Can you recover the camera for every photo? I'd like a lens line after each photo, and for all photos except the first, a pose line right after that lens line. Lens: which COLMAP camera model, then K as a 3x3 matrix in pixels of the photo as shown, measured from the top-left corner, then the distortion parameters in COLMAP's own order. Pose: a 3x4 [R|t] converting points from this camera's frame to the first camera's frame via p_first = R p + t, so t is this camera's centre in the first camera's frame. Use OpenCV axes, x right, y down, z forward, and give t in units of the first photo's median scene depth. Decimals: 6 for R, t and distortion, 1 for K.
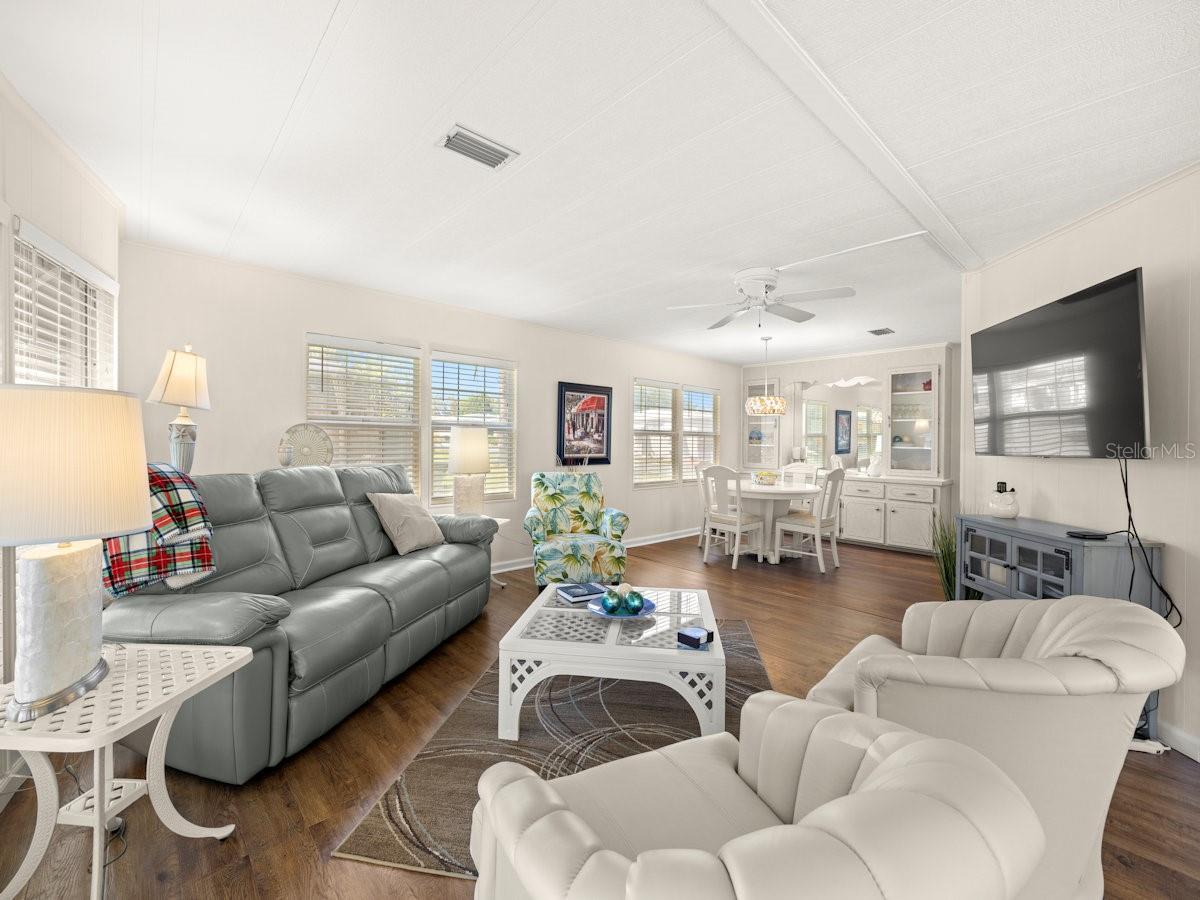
lens RADIAL K [[519.3, 0, 597.8], [0, 519.3, 442.8], [0, 0, 1]] dist [0.000431, 0.000113]
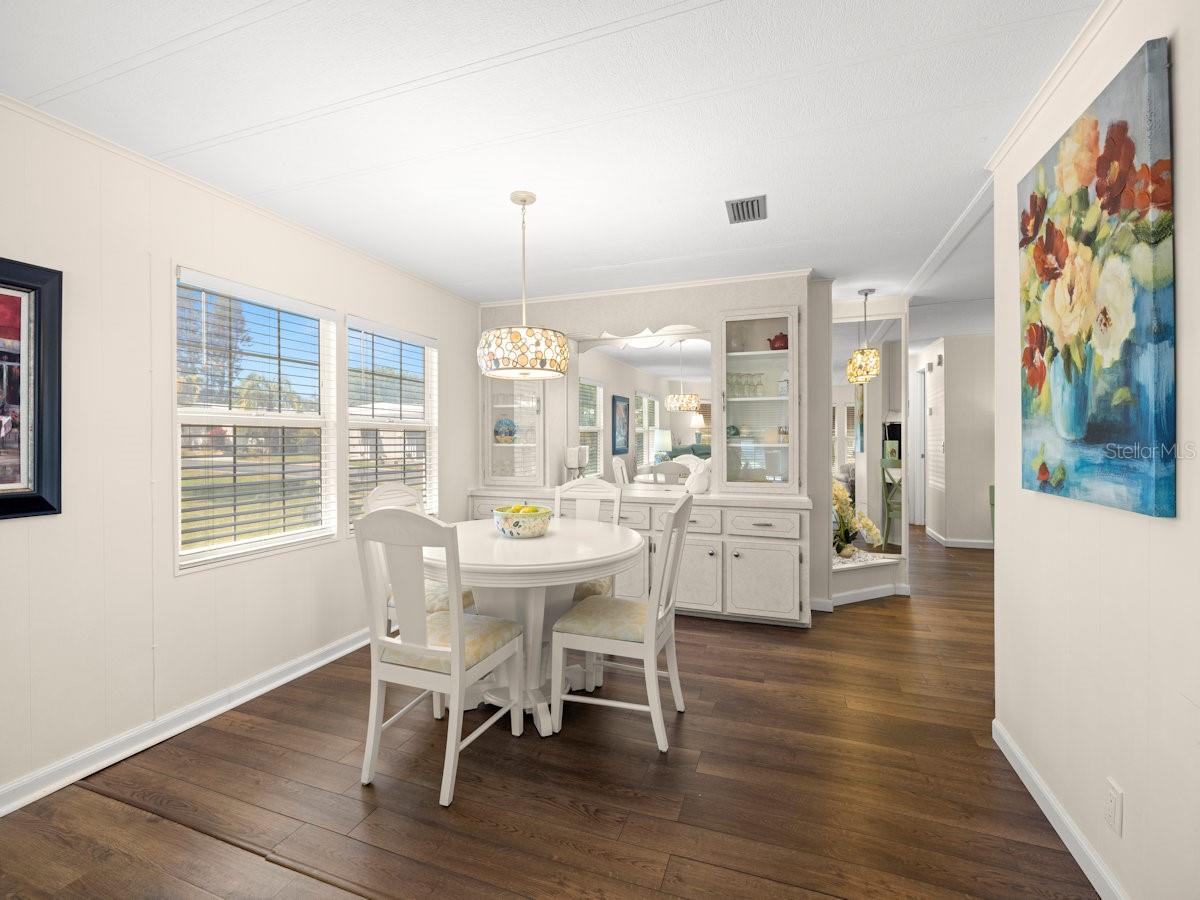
lens RADIAL K [[532.3, 0, 596.2], [0, 532.3, 444.6], [0, 0, 1]] dist [-0.001736, -0.000056]
pose [[0.896819, -0.015662, 0.442121, 0.177905], [0.014343, 0.999877, 0.006327, 0.002116], [-0.442165, 0.000667, 0.896933, 0.567775]]
